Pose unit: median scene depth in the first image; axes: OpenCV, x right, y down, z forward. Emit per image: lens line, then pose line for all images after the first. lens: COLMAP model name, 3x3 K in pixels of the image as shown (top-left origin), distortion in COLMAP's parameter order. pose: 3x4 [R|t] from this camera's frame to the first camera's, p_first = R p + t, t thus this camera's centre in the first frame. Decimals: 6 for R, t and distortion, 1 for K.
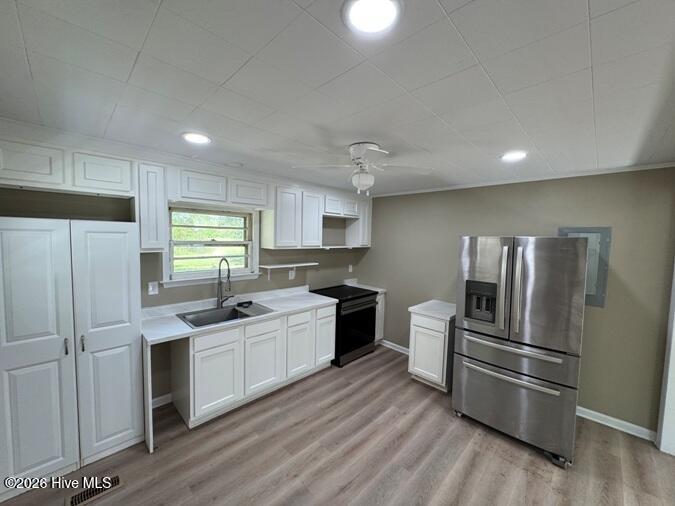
lens RADIAL K [[269.6, 0, 337.7], [0, 269.6, 255.2], [0, 0, 1]] dist [0.001748, 0.000870]
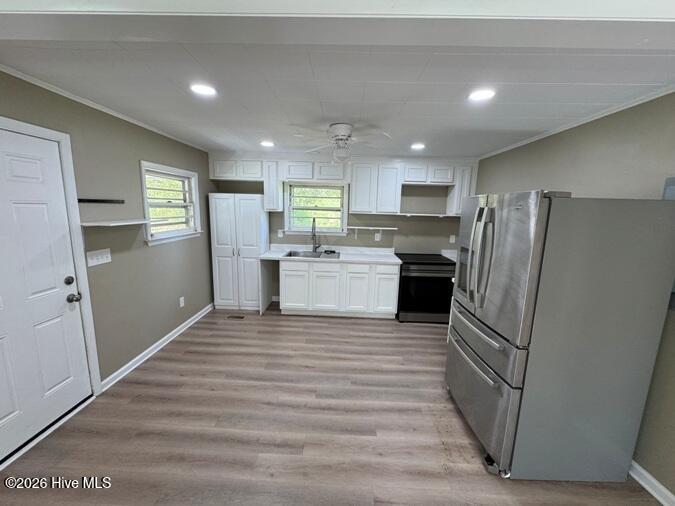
lens RADIAL K [[269.6, 0, 337.7], [0, 269.6, 254.0], [0, 0, 1]] dist [0.001748, 0.000870]
pose [[0.680005, 0.120858, -0.723178, 0.697686], [-0.061549, 0.992249, 0.107951, 0.036636], [0.730620, -0.028896, 0.682173, 0.066821]]
